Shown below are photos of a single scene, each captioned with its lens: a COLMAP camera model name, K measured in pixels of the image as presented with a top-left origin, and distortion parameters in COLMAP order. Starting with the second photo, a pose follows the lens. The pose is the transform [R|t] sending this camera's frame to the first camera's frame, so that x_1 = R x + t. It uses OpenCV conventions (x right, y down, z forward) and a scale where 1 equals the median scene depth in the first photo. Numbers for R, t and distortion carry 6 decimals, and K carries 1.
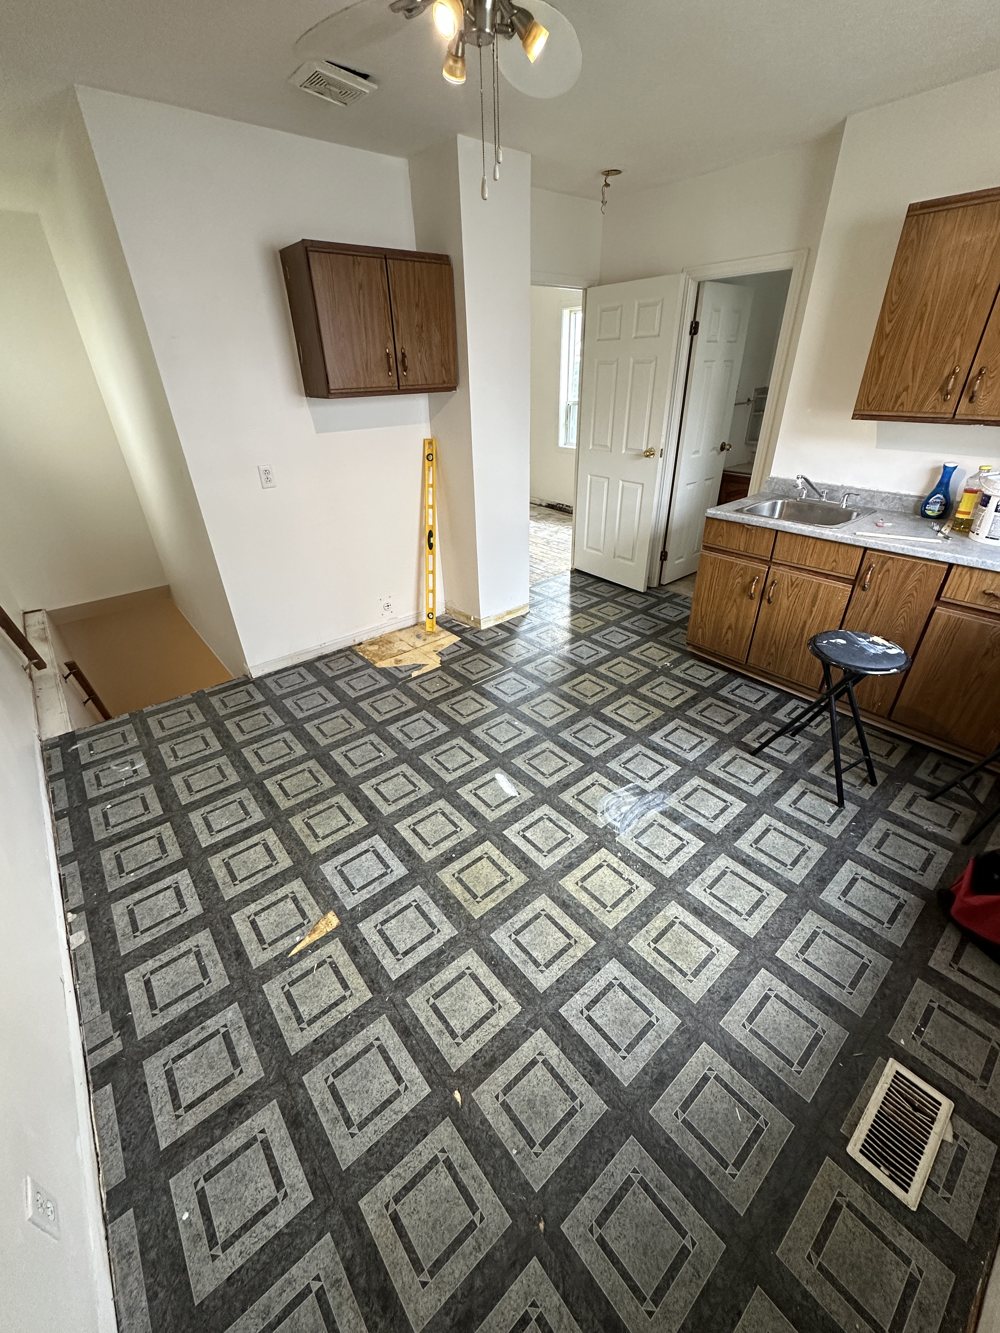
lens RADIAL K [[534.2, 0, 500.0], [0, 534.2, 666.5], [0, 0, 1]] dist [-0.000238, -0.000114]
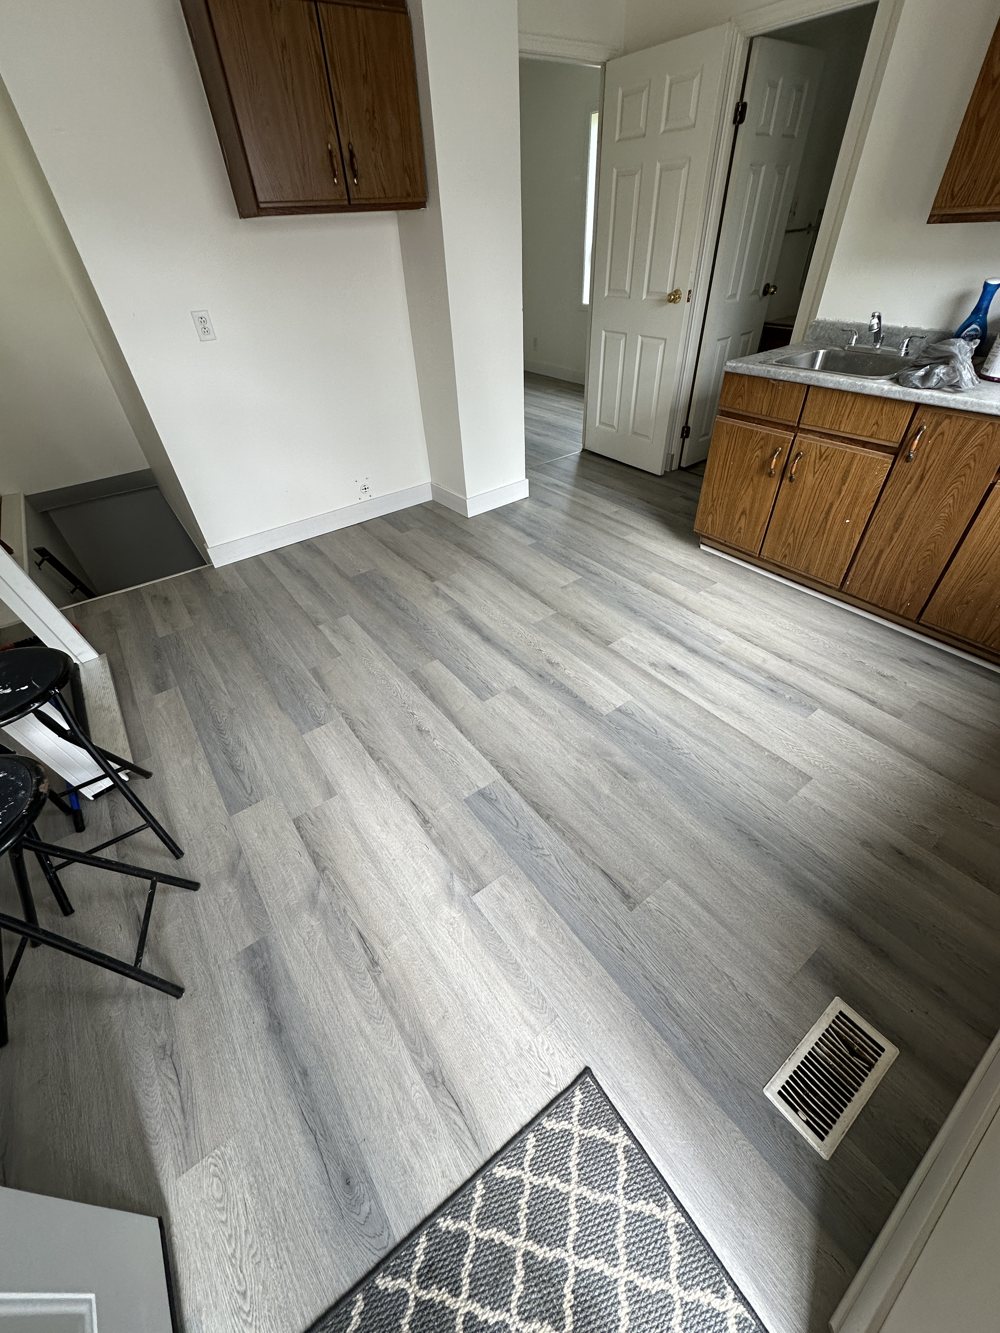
lens RADIAL K [[534.2, 0, 500.0], [0, 534.2, 666.5], [0, 0, 1]] dist [-0.000238, -0.000114]
pose [[0.997482, 0.026461, -0.065806, 0.111265], [-0.014181, 0.983470, 0.180516, 0.021023], [0.069495, -0.179129, 0.981368, 0.096496]]
